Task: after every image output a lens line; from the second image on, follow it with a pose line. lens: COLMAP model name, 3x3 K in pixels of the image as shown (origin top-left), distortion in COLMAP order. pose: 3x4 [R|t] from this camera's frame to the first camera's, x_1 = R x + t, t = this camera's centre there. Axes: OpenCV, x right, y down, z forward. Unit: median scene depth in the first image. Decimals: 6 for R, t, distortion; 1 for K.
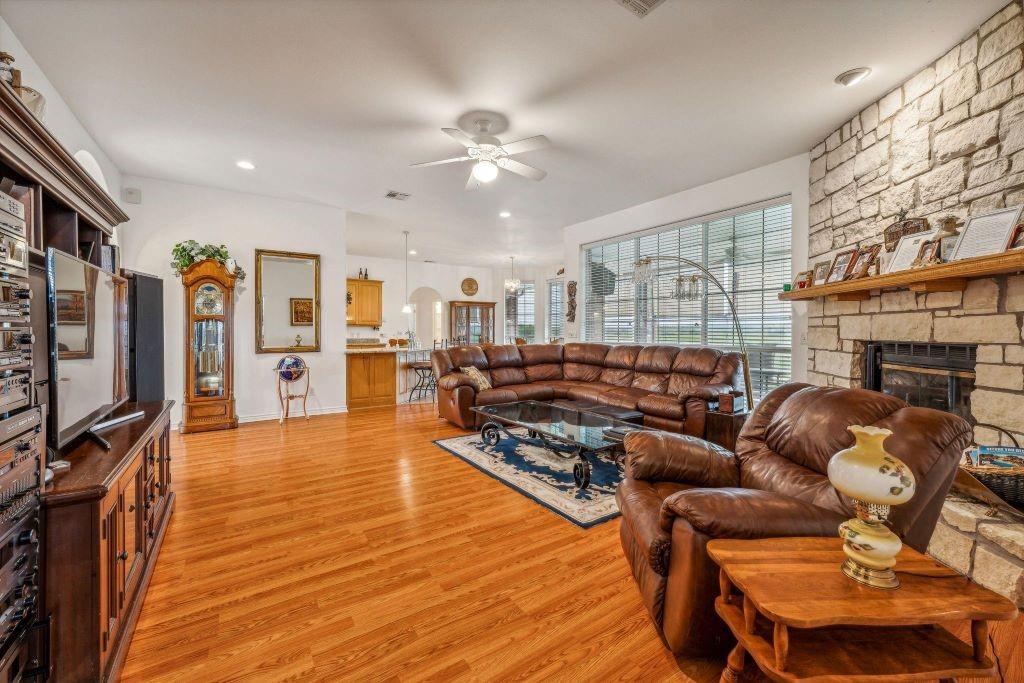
lens RADIAL K [[414.6, 0, 513.2], [0, 414.6, 337.0], [0, 0, 1]] dist [0.017709, -0.009530]
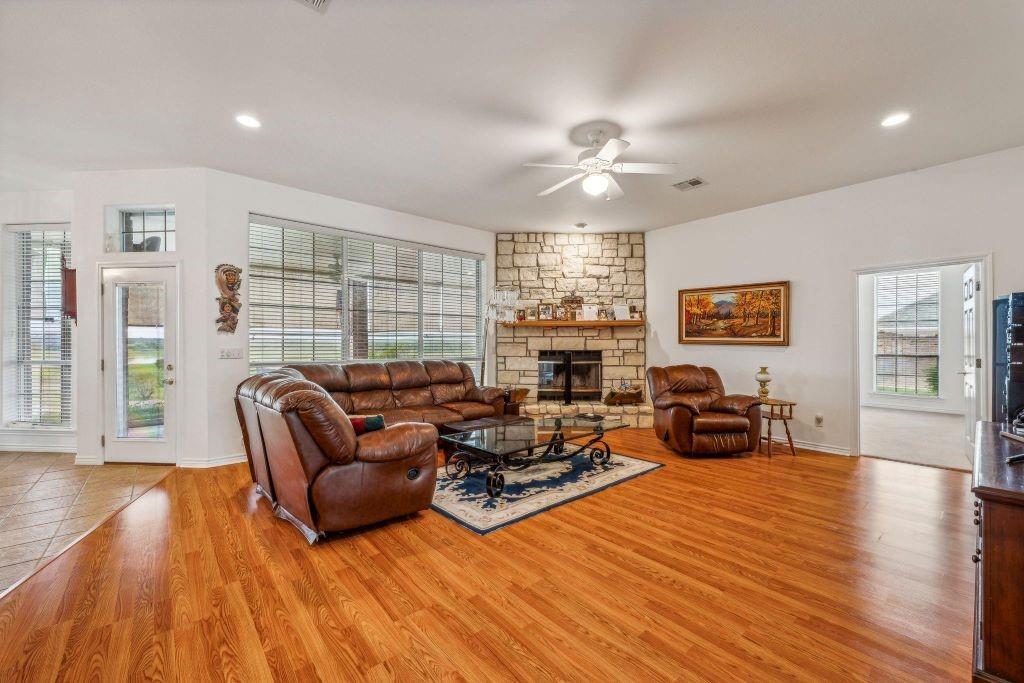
lens RADIAL K [[408.7, 0, 511.5], [0, 408.7, 346.3], [0, 0, 1]] dist [-0.000415, 0.000016]
pose [[-0.114603, -0.009936, 0.993362, -1.038493], [0.015816, 0.999805, 0.011825, -0.034001], [-0.993285, 0.017066, -0.114424, 1.350587]]
